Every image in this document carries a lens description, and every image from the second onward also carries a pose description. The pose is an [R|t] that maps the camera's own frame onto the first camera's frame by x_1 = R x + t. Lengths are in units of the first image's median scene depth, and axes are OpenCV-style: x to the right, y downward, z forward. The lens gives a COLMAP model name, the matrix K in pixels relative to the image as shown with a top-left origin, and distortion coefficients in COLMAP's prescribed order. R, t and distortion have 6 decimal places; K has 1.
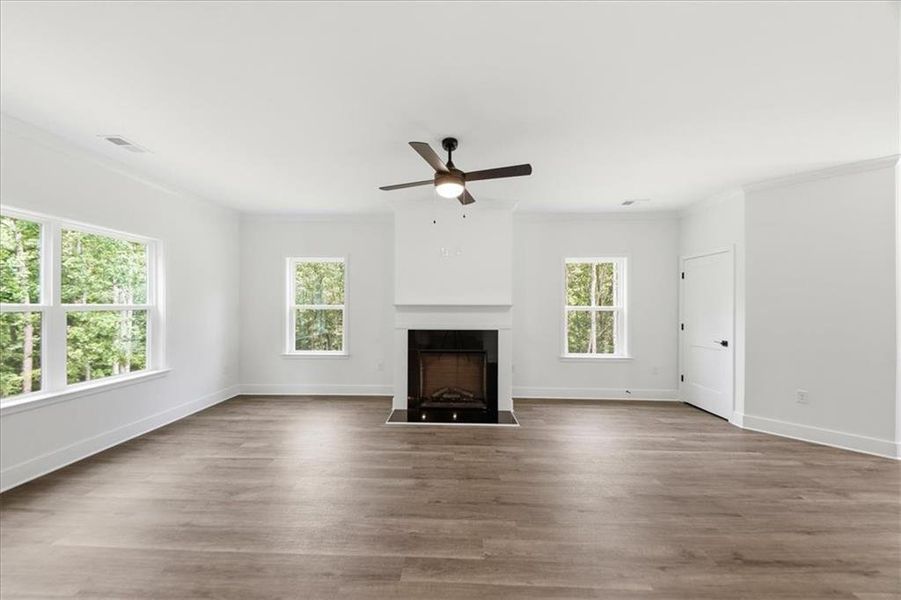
lens RADIAL K [[309.6, 0, 445.6], [0, 309.6, 304.4], [0, 0, 1]] dist [0.027697, -0.013435]
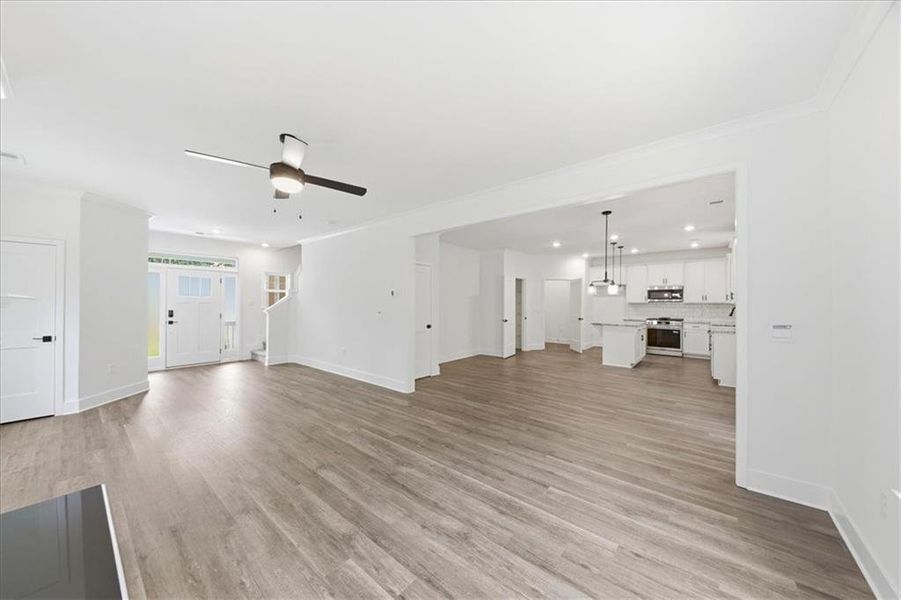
lens RADIAL K [[306.3, 0, 442.3], [0, 306.3, 302.3], [0, 0, 1]] dist [0.028010, -0.012779]
pose [[-0.778319, -0.005649, 0.627844, -0.727680], [-0.008431, 0.999963, -0.001454, 0.002620], [-0.627813, -0.006425, -0.778338, 1.068558]]
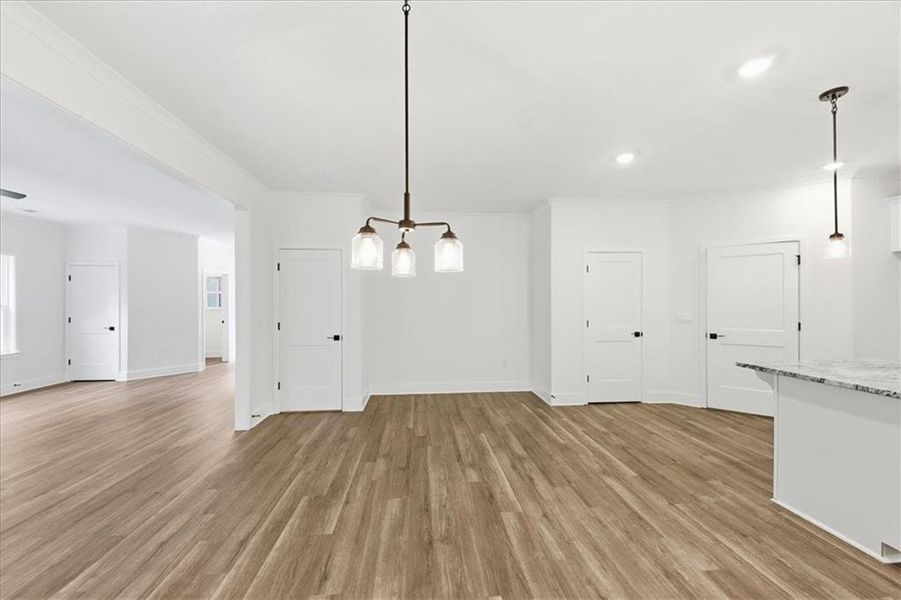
lens RADIAL K [[313.4, 0, 450.5], [0, 313.4, 300.0], [0, 0, 1]] dist [-0.001106, -0.004660]
pose [[-0.137560, 0.003884, 0.990486, -0.829262], [-0.000024, 0.999992, -0.003925, -0.002821], [-0.990493, -0.000564, -0.137559, -0.393285]]
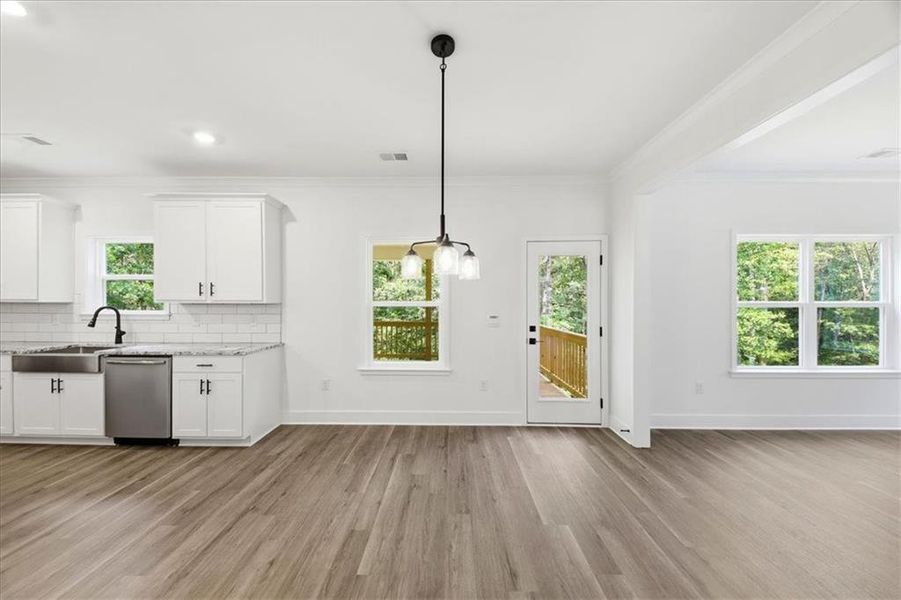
lens RADIAL K [[309.6, 0, 445.6], [0, 309.6, 304.4], [0, 0, 1]] dist [0.027697, -0.013435]
pose [[0.004836, 0.004532, -0.999978, 0.024175], [0.002558, 0.999986, 0.004544, 0.001305], [0.999985, -0.002580, 0.004824, -0.391055]]
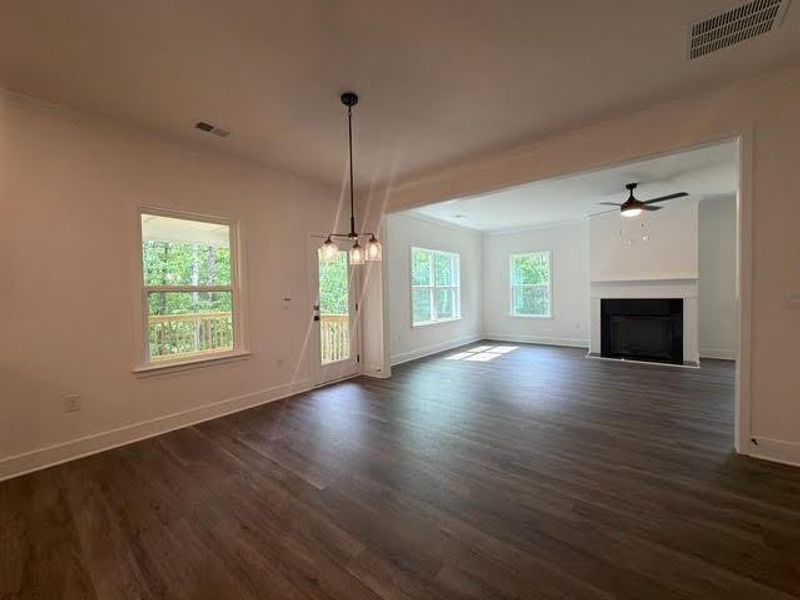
lens RADIAL K [[320.1, 0, 400.0], [0, 320.1, 300.0], [0, 0, 1]] dist [-0.009835, -0.000221]
pose [[0.793060, -0.002899, -0.609137, 0.050531], [0.024851, 0.999310, 0.027598, 0.026582], [0.608637, -0.037025, 0.792585, -0.883562]]
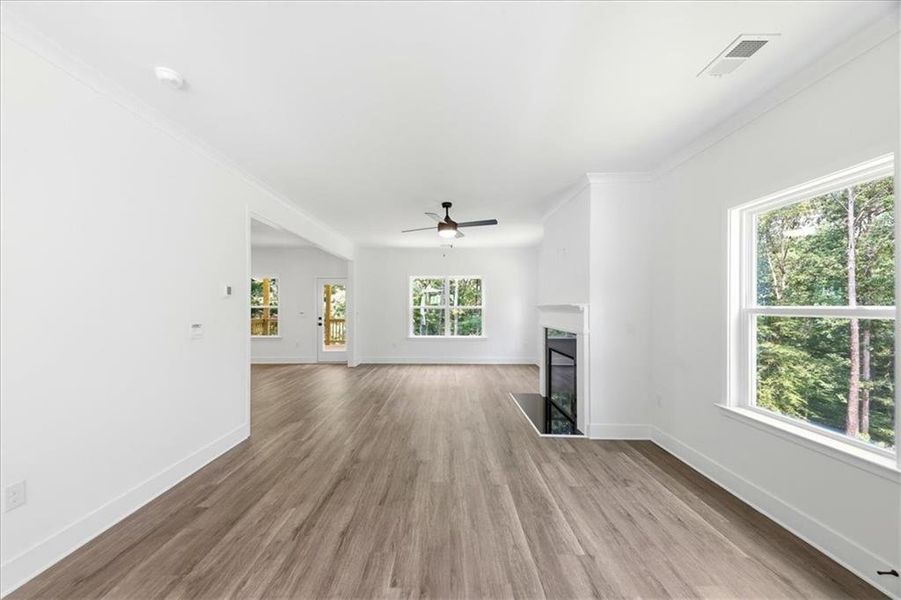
lens RADIAL K [[309.6, 0, 445.6], [0, 309.6, 304.4], [0, 0, 1]] dist [0.027697, -0.013435]
pose [[0.015154, -0.008675, -0.999848, 1.174941], [0.001555, 0.999961, -0.008653, 0.007279], [0.999884, -0.001424, 0.015167, 0.707631]]
